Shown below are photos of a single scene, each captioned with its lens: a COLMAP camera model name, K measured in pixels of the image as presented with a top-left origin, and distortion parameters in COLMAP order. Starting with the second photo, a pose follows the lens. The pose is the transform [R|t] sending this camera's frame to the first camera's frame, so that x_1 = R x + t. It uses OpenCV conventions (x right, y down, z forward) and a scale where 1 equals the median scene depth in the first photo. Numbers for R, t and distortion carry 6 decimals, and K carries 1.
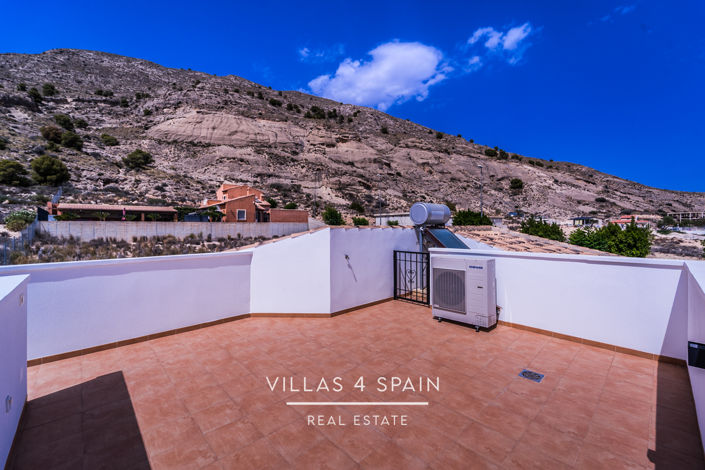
lens RADIAL K [[294.6, 0, 358.7], [0, 294.6, 229.2], [0, 0, 1]] dist [-0.001601, -0.002085]
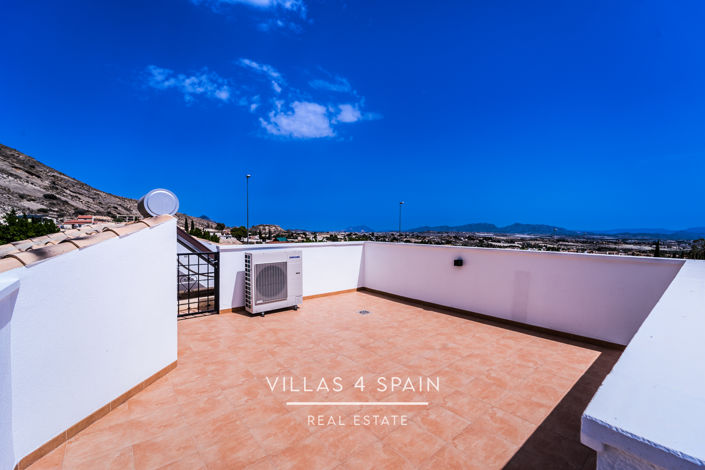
lens RADIAL K [[294.6, 0, 358.1], [0, 294.6, 230.9], [0, 0, 1]] dist [-0.001601, -0.002085]
pose [[0.054061, -0.003381, 0.998532, -0.772520], [-0.000922, 0.999994, 0.003436, 0.017107], [-0.998537, -0.001106, 0.054058, 0.662843]]
